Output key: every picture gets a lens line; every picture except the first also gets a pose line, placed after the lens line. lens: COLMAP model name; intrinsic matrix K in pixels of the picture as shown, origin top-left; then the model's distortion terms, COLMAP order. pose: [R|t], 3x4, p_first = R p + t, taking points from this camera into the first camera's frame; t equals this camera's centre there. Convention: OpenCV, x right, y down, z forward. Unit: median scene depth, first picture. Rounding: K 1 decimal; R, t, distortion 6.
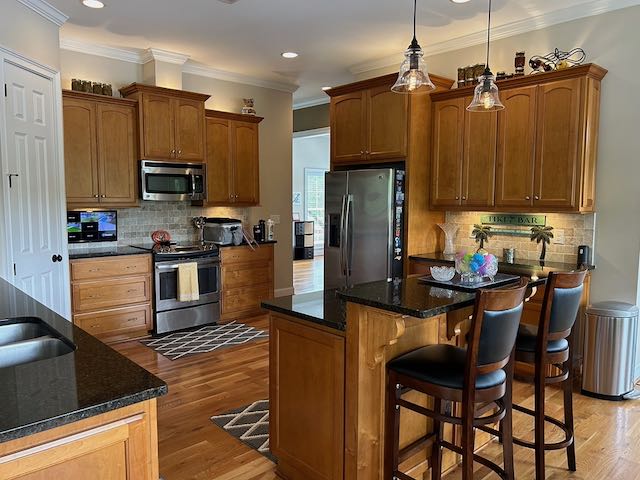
lens RADIAL K [[475.6, 0, 317.8], [0, 475.6, 239.7], [0, 0, 1]] dist [0.051625, -0.059695]
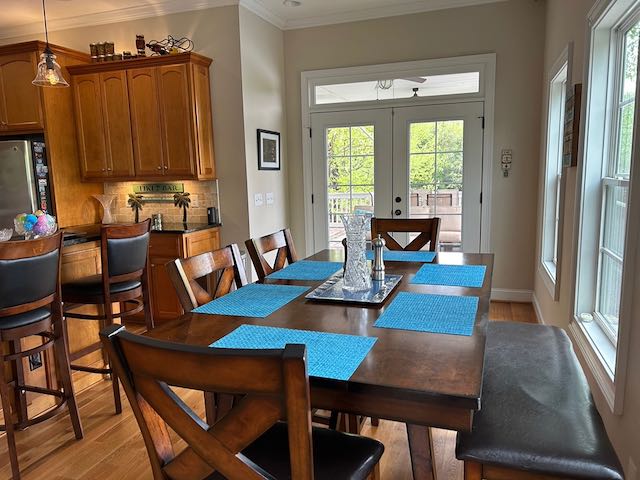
lens RADIAL K [[475.6, 0, 321.4], [0, 475.6, 241.0], [0, 0, 1]] dist [0.051625, -0.059695]
pose [[0.878843, -0.091526, 0.468250, 0.207365], [0.068293, 0.995453, 0.066398, 0.032723], [-0.472199, -0.026376, 0.881097, -0.166963]]
